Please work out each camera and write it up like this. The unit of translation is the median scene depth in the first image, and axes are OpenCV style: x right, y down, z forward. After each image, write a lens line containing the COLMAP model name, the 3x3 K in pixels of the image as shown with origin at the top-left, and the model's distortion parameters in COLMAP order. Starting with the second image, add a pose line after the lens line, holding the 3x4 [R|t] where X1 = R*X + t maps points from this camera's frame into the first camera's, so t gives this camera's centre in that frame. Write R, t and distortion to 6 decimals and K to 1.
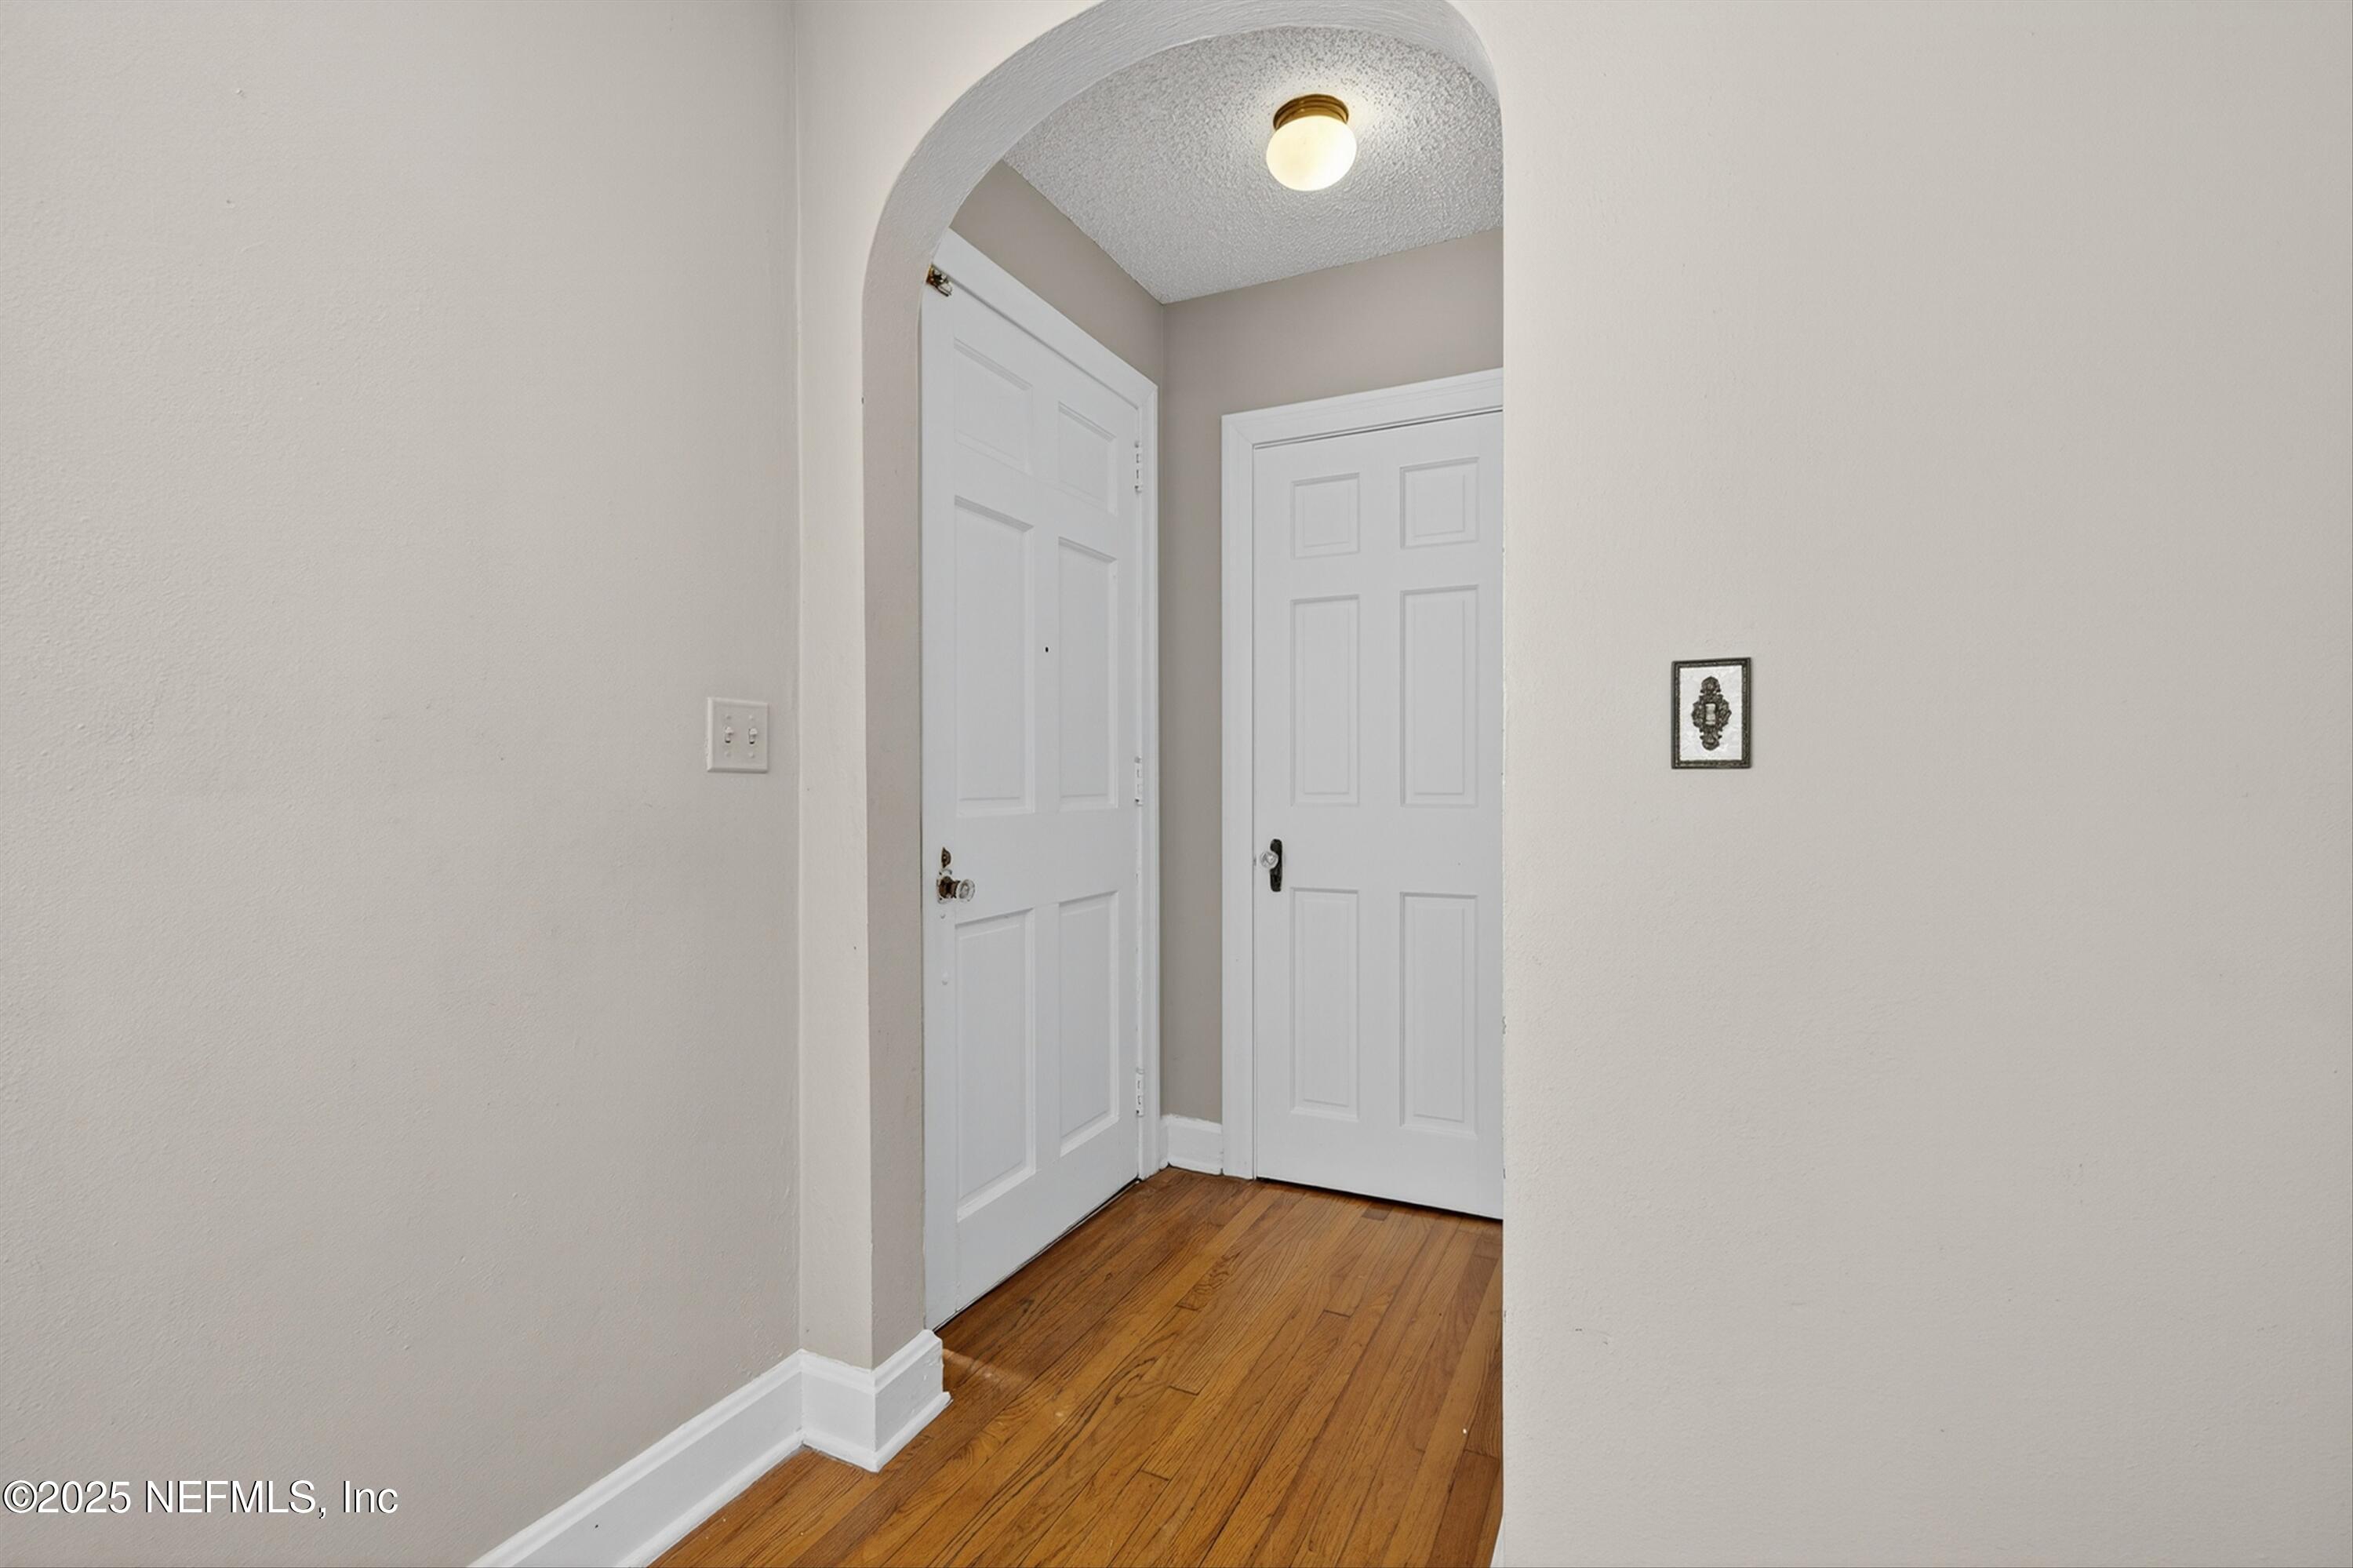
lens RADIAL K [[1020.7, 0, 1176.5], [0, 1020.7, 784.0], [0, 0, 1]] dist [0.003486, -0.000106]
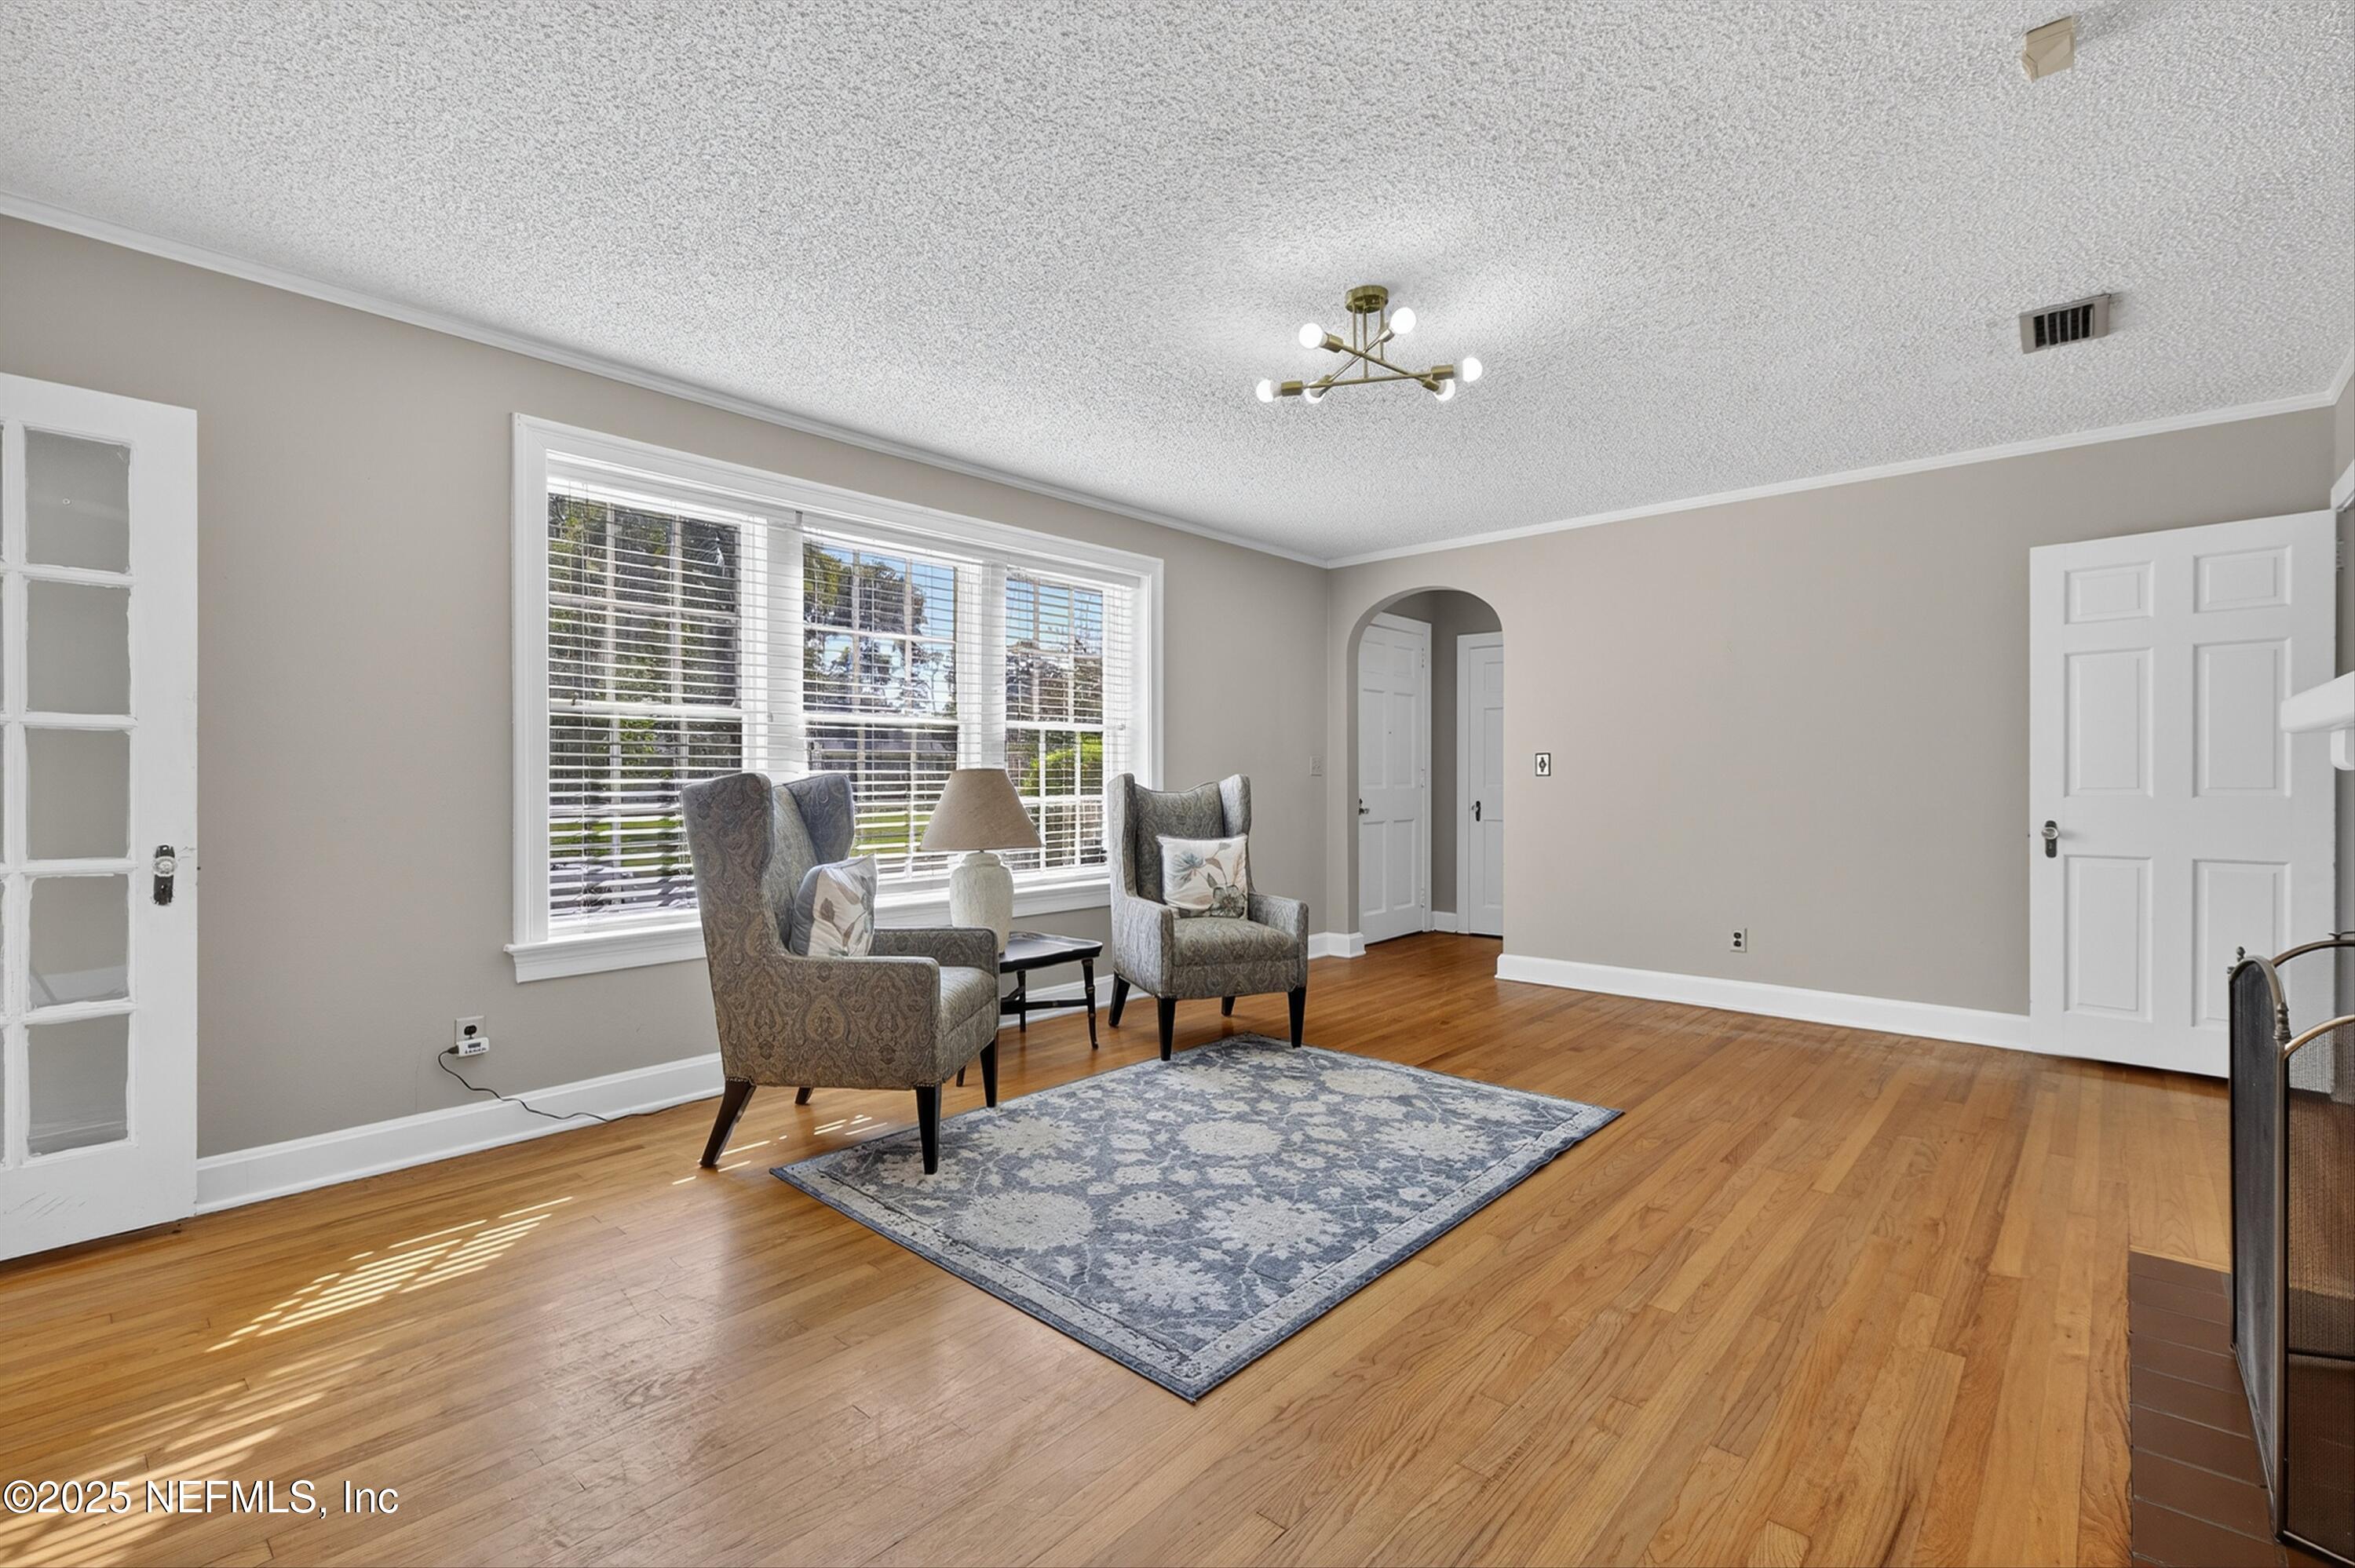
lens RADIAL K [[1021.4, 0, 1177.5], [0, 1021.4, 784.0], [0, 0, 1]] dist [0.003486, -0.000106]
pose [[0.957492, 0.003474, -0.288438, 0.153803], [-0.003695, 0.999993, -0.000221, 0.018915], [0.288436, 0.001278, 0.957498, -2.277467]]
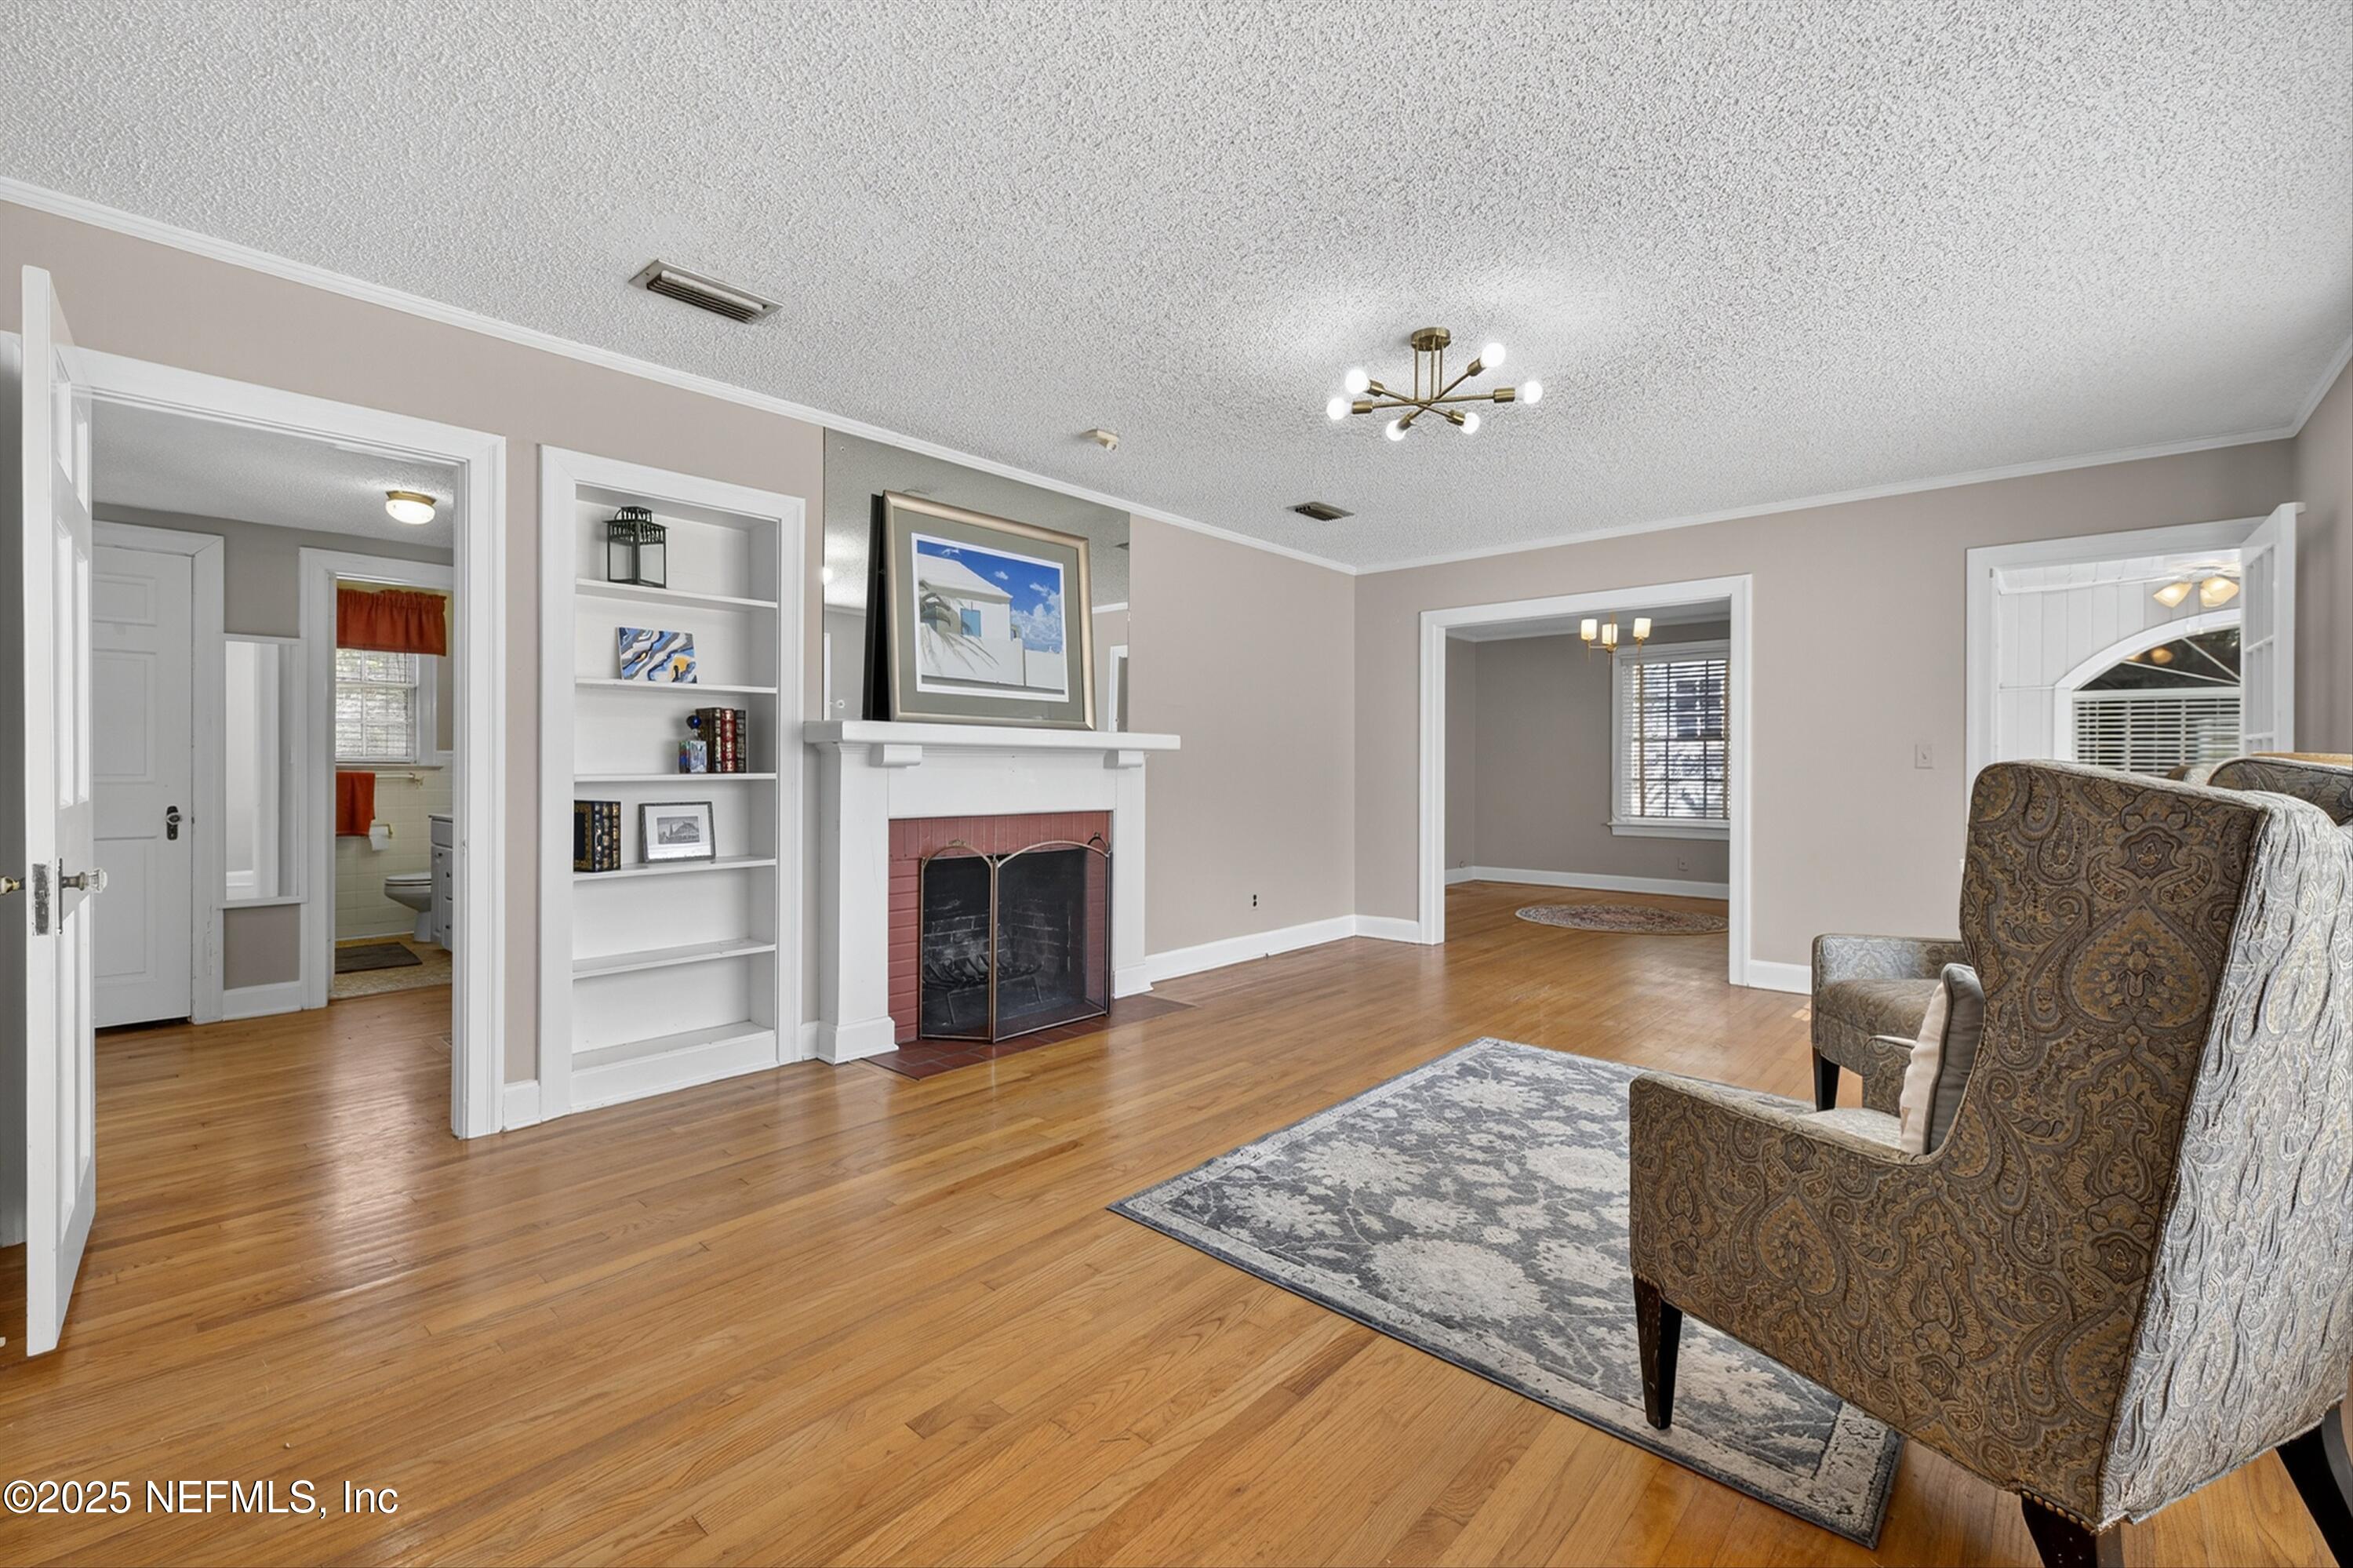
lens RADIAL K [[1020.7, 0, 1176.5], [0, 1020.7, 784.0], [0, 0, 1]] dist [0.003486, -0.000106]
pose [[-0.961459, -0.002982, 0.274933, -0.053846], [0.003053, 0.999764, 0.021521, -0.002919], [-0.274932, 0.021531, -0.961222, 0.644757]]
